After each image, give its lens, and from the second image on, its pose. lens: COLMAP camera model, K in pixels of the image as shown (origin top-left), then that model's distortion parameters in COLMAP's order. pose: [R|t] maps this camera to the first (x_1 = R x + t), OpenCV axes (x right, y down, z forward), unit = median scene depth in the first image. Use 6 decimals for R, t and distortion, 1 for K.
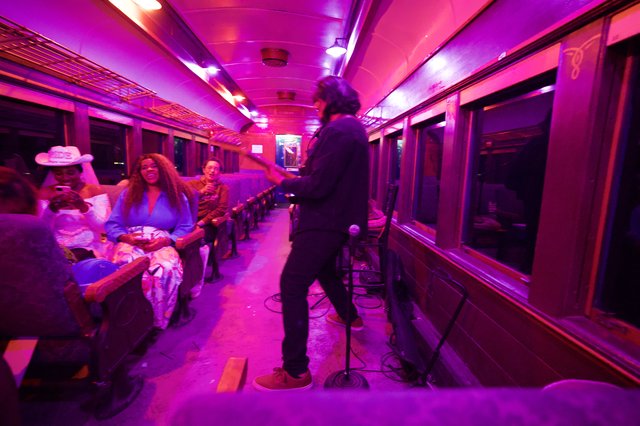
lens RADIAL K [[320.4, 0, 319.2], [0, 320.4, 212.8], [0, 0, 1]] dist [-0.032299, 0.020936]
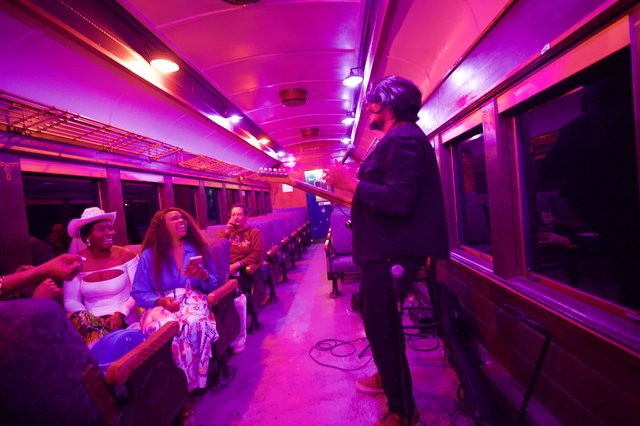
lens RADIAL K [[320.4, 0, 318.6], [0, 320.4, 213.2], [0, 0, 1]] dist [-0.032299, 0.020936]
pose [[0.986612, -0.122607, -0.107534, 0.007042], [0.111723, 0.988490, -0.102007, -0.021296], [0.118803, 0.088627, 0.988955, 0.066673]]
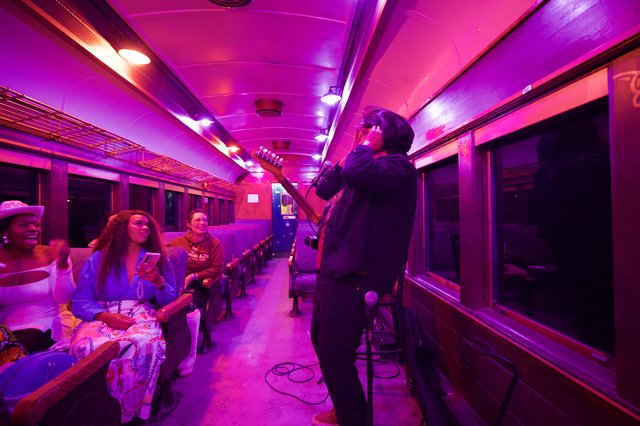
lens RADIAL K [[320.4, 0, 322.3], [0, 320.4, 210.4], [0, 0, 1]] dist [-0.032299, 0.020936]
pose [[0.998790, -0.044131, 0.021708, -0.013670], [0.046840, 0.988128, -0.146319, -0.031483], [-0.014993, 0.147158, 0.988999, 0.098798]]
